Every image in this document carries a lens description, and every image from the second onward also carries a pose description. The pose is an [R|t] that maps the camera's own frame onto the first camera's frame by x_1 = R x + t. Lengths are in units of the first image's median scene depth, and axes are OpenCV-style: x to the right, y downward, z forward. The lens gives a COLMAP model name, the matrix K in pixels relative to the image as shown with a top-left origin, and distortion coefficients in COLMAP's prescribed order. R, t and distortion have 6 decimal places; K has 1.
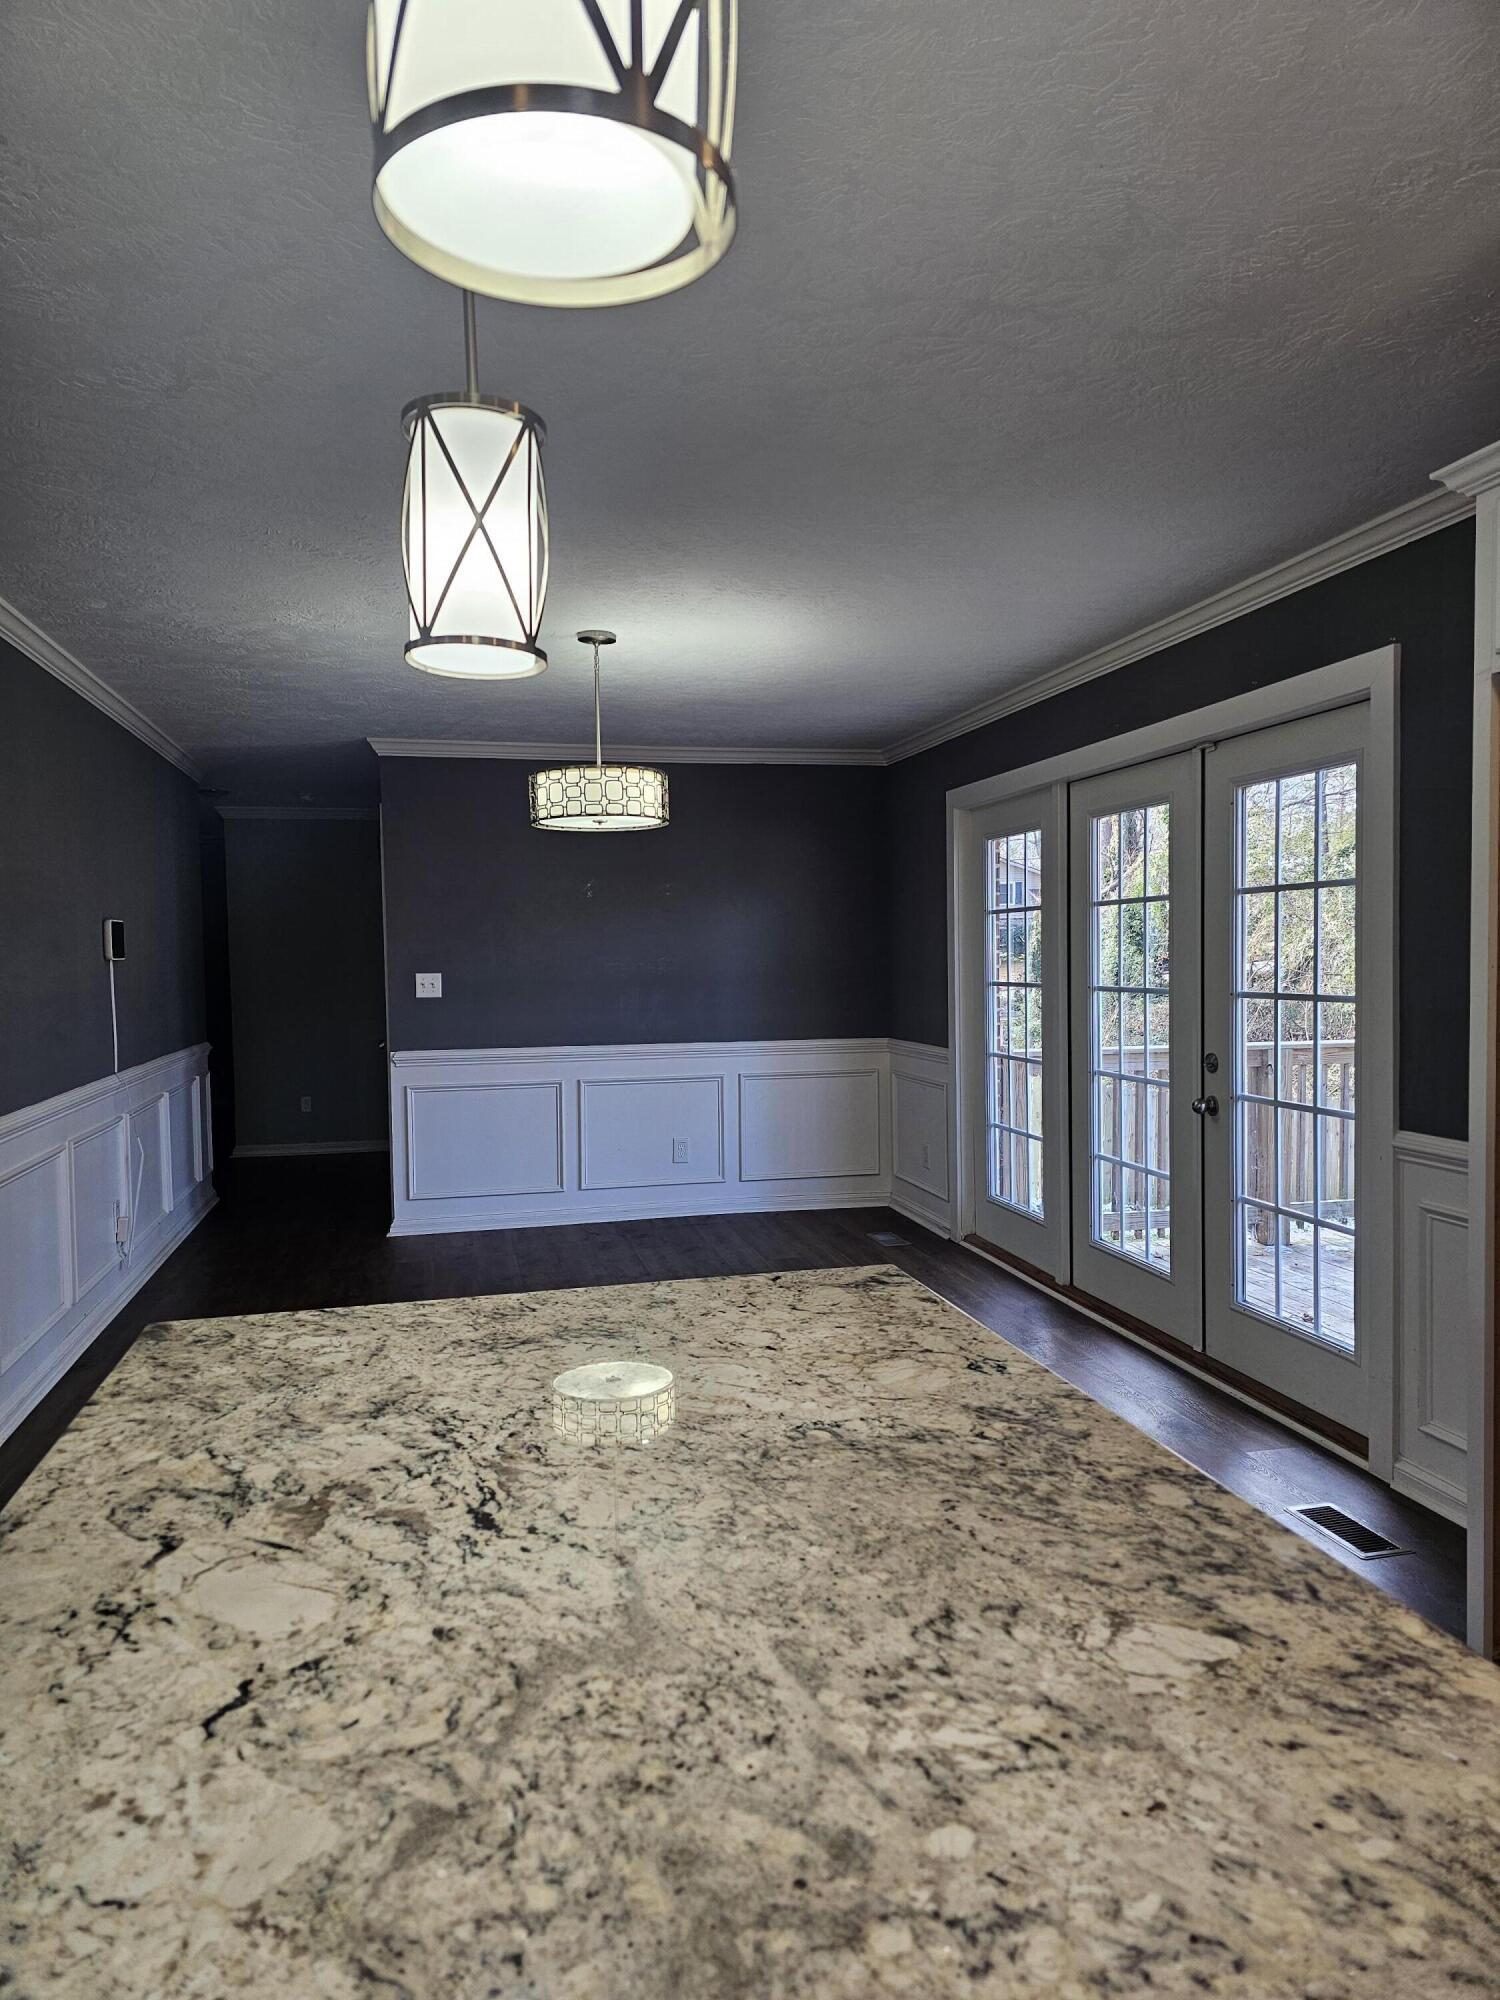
lens RADIAL K [[1331.5, 0, 740.3], [0, 1331.5, 1016.2], [0, 0, 1]] dist [0.066328, -0.061531]
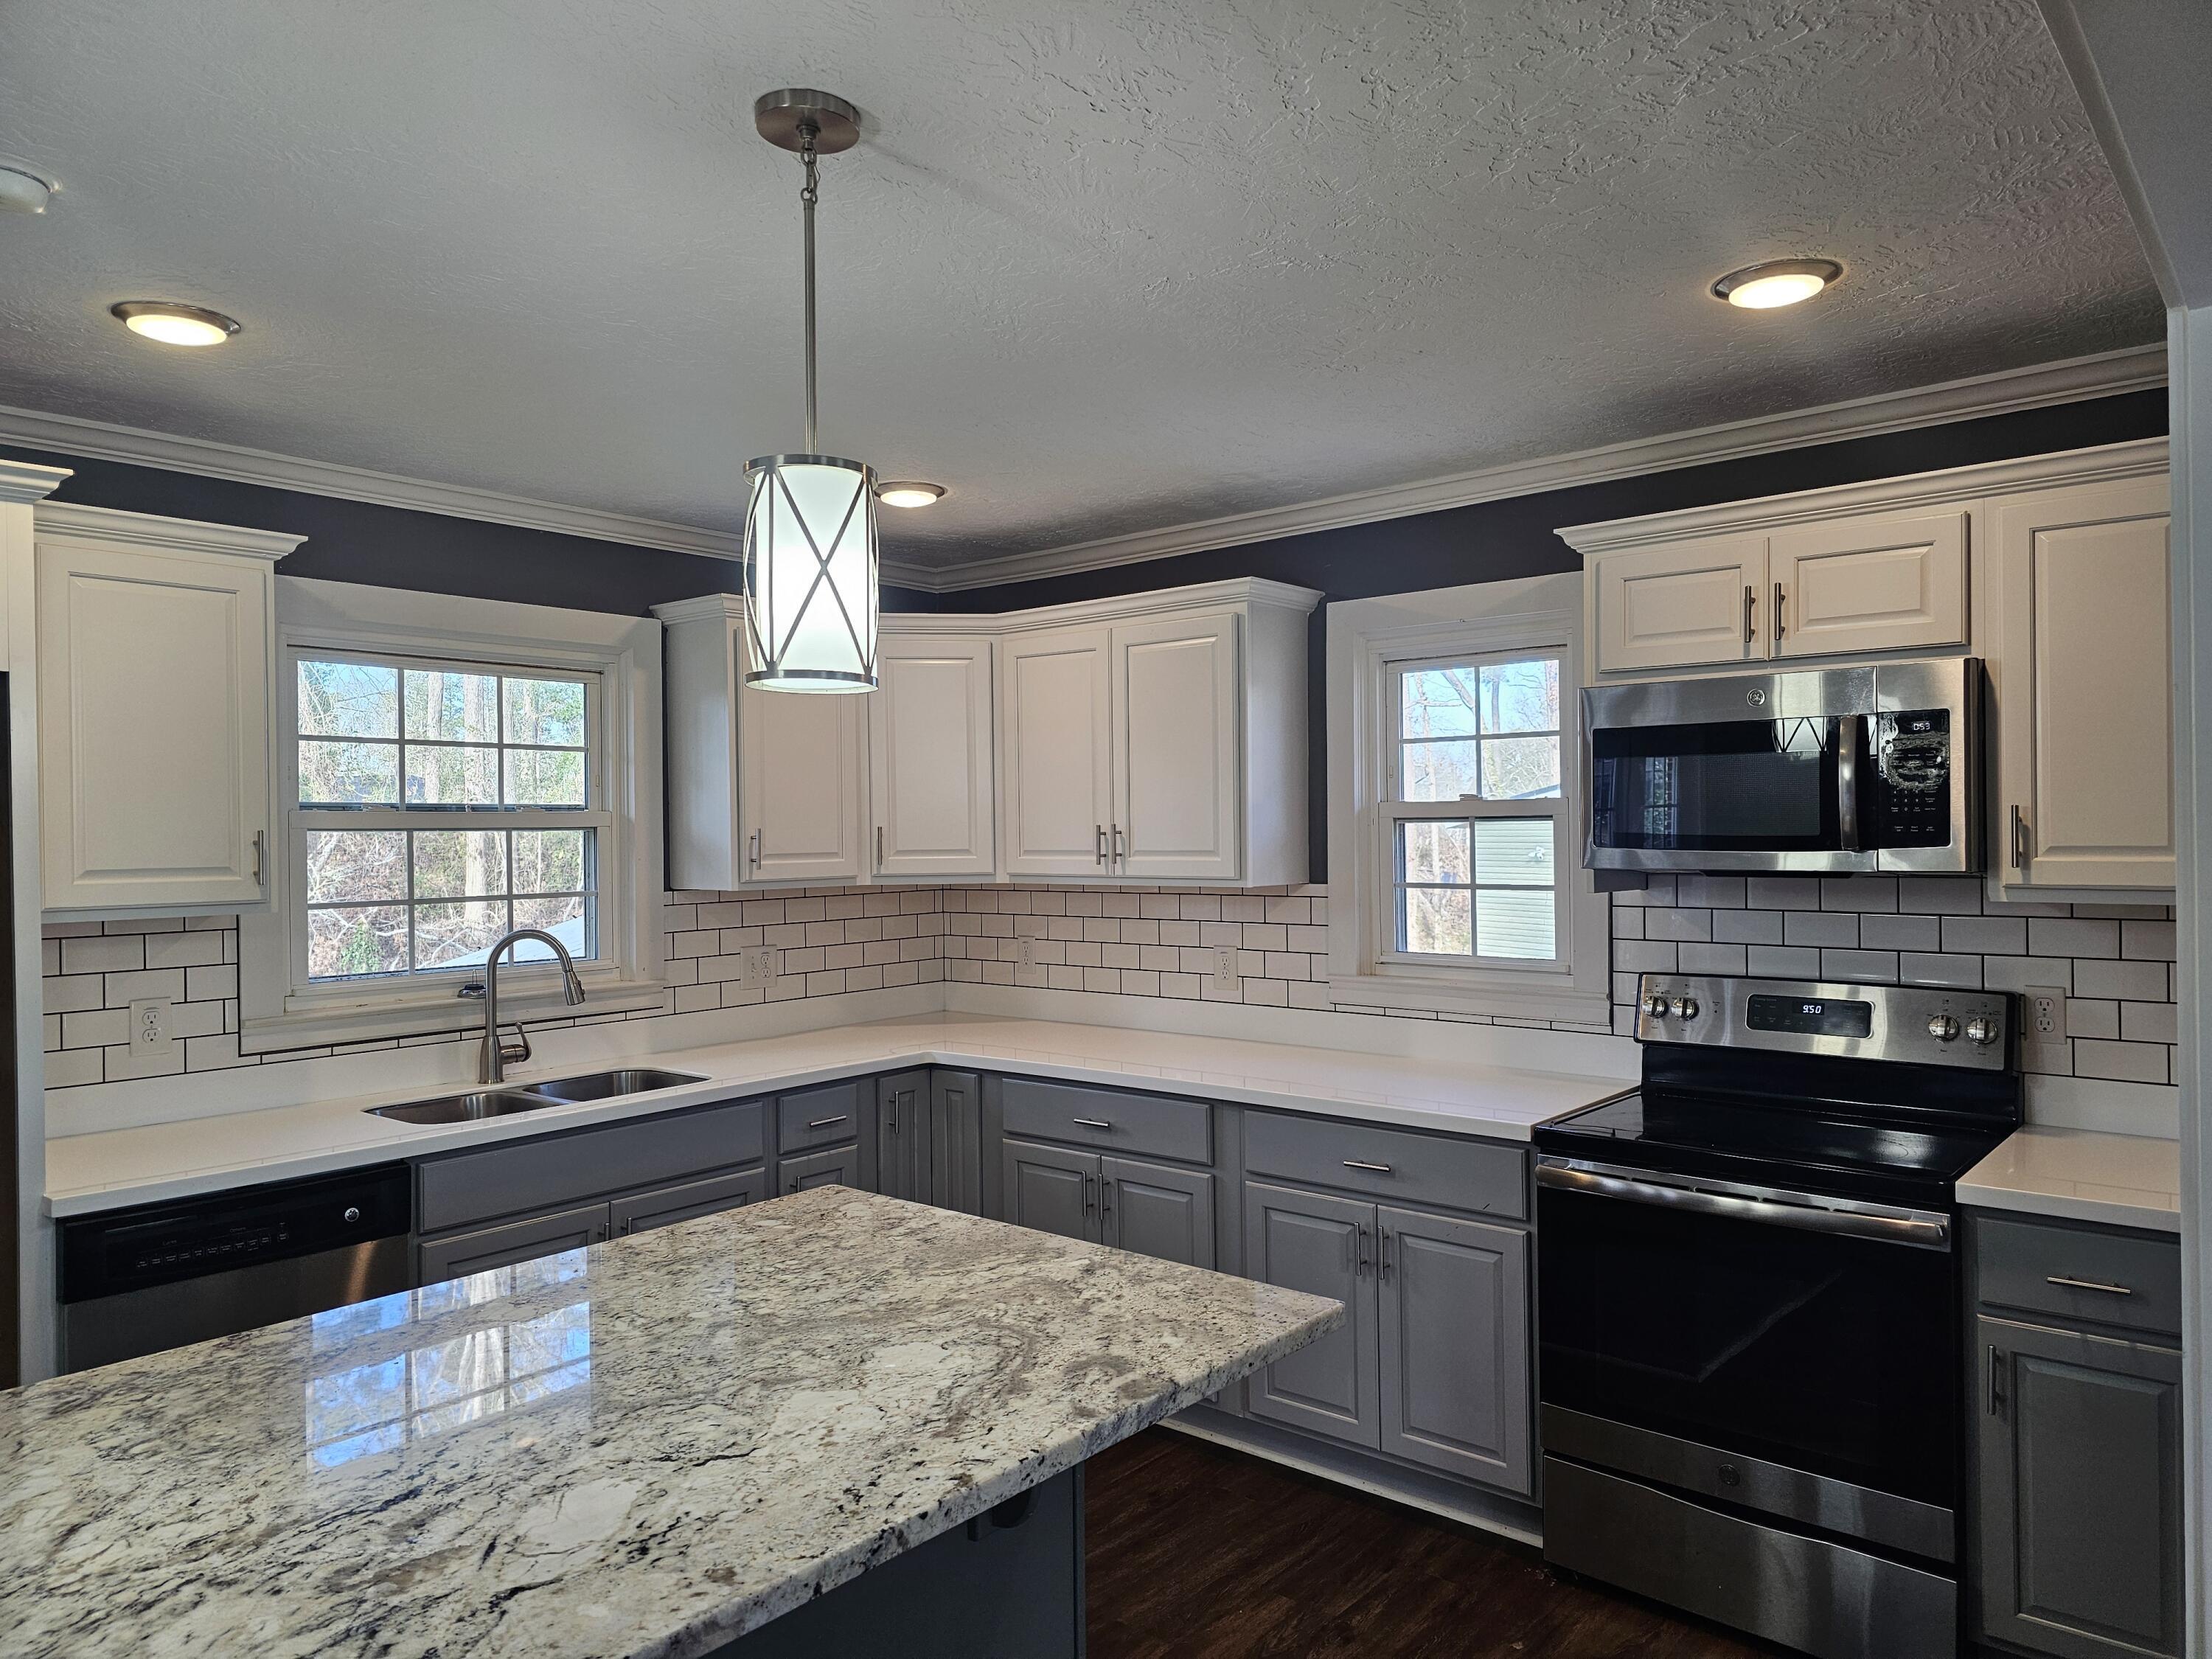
lens RADIAL K [[1472.7, 0, 1123.0], [0, 1472.7, 838.3], [0, 0, 1]] dist [0.066328, -0.061531]
pose [[-0.602759, 0.017430, 0.797733, -1.424610], [0.059068, 0.997993, 0.022826, -0.151186], [-0.795734, 0.060879, -0.602579, 1.136032]]
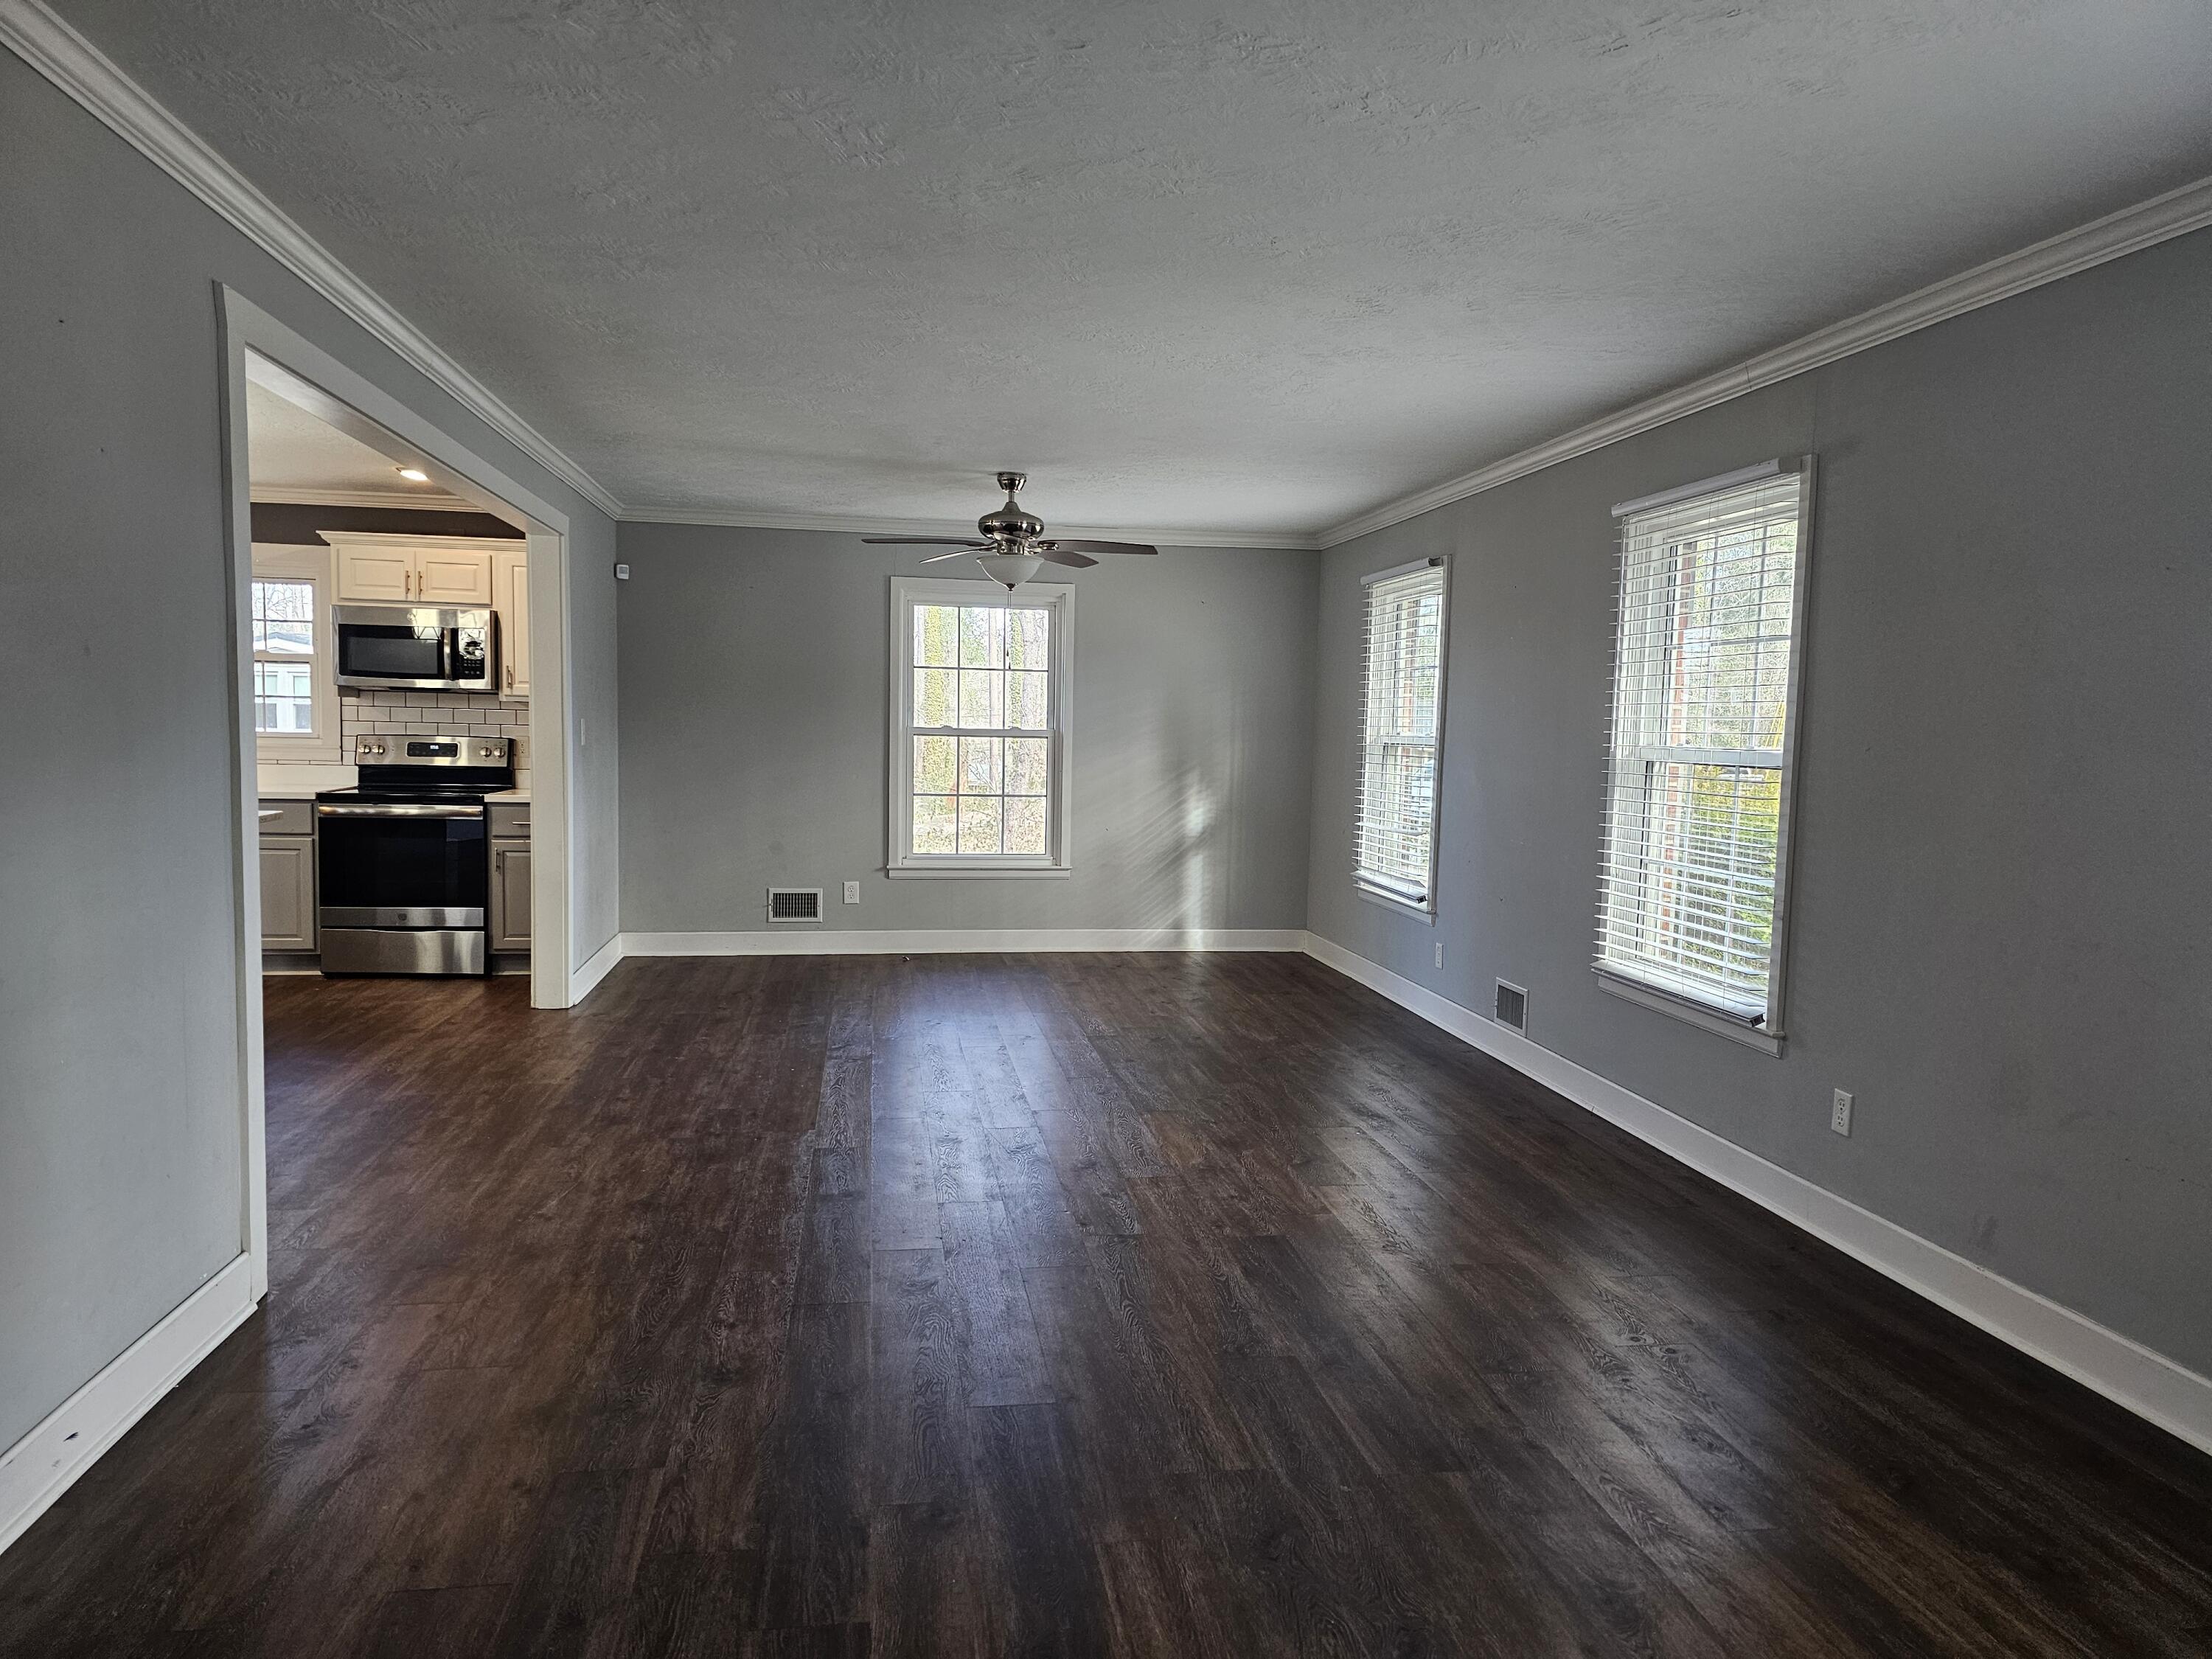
lens RADIAL K [[1472.7, 0, 1115.0], [0, 1472.7, 839.1], [0, 0, 1]] dist [0.066328, -0.061531]
pose [[-0.998160, -0.013521, 0.059104, -3.298137], [-0.005969, 0.991996, 0.126125, -0.150372], [-0.060337, 0.125540, -0.990252, 4.701224]]
